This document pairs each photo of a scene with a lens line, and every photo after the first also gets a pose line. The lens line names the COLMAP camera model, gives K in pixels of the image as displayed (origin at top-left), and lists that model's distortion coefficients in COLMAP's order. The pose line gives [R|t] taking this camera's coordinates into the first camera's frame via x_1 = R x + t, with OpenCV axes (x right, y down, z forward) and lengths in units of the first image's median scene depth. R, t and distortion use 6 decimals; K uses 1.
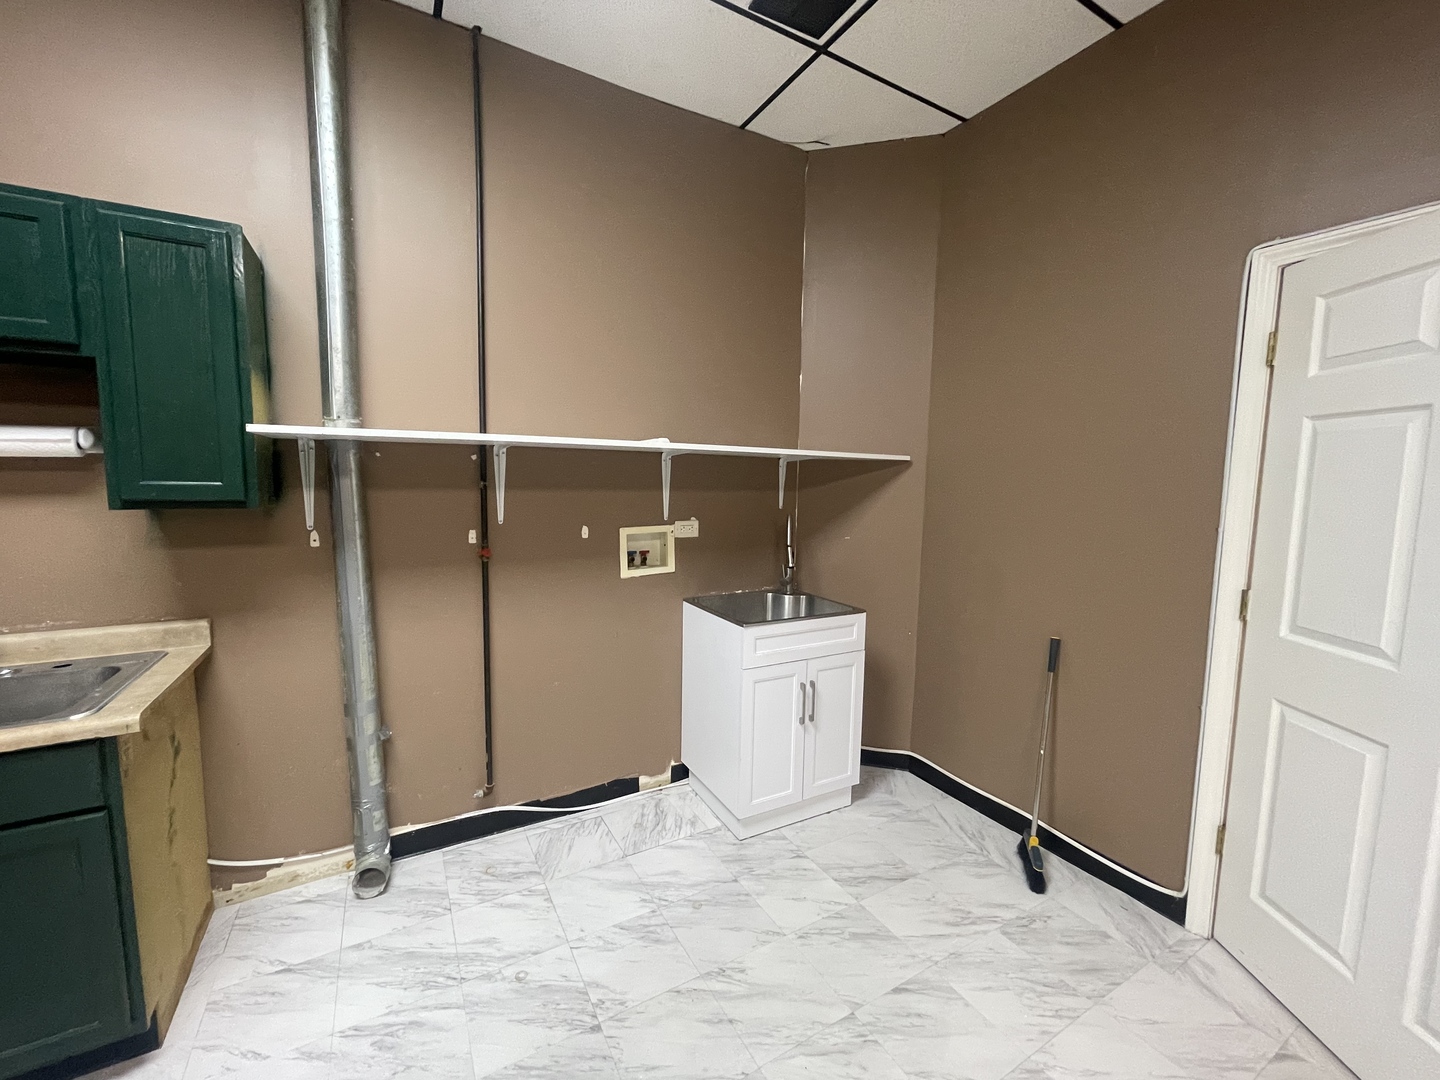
lens RADIAL K [[583.7, 0, 717.7], [0, 583.7, 538.5], [0, 0, 1]] dist [0.000577, 0.000936]
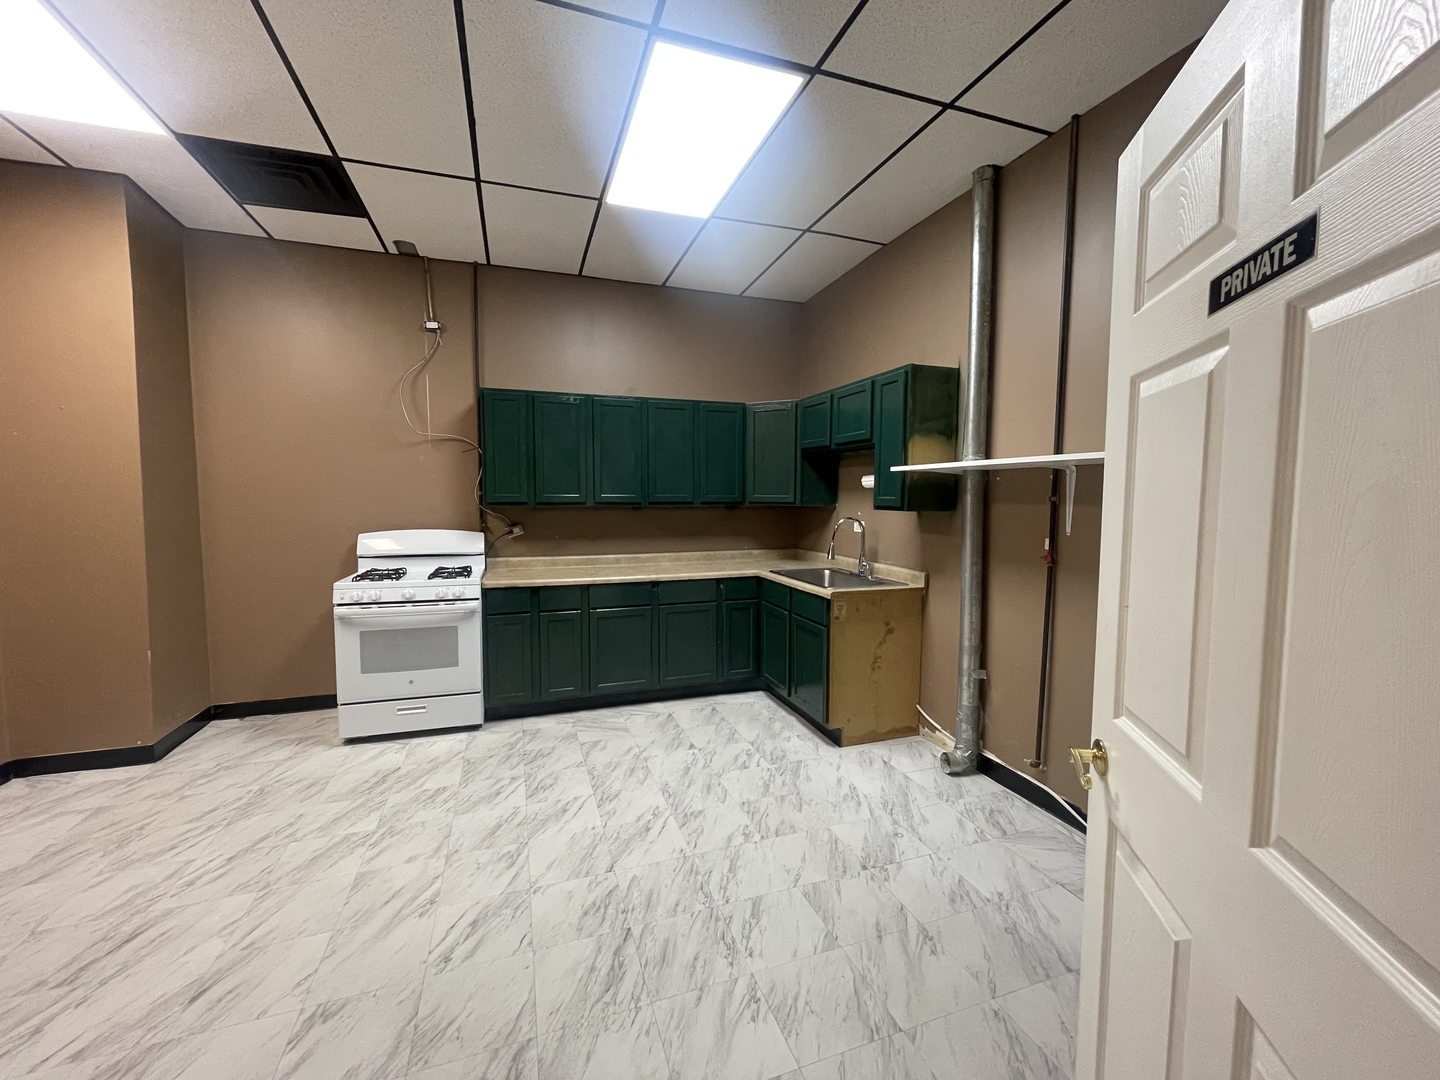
lens RADIAL K [[583.7, 0, 715.3], [0, 583.7, 537.9], [0, 0, 1]] dist [0.000577, 0.000936]
pose [[-0.181061, 0.057806, -0.981772, 0.928633], [-0.108922, 0.990951, 0.078434, -0.037456], [0.977422, 0.121138, -0.173127, 0.590205]]
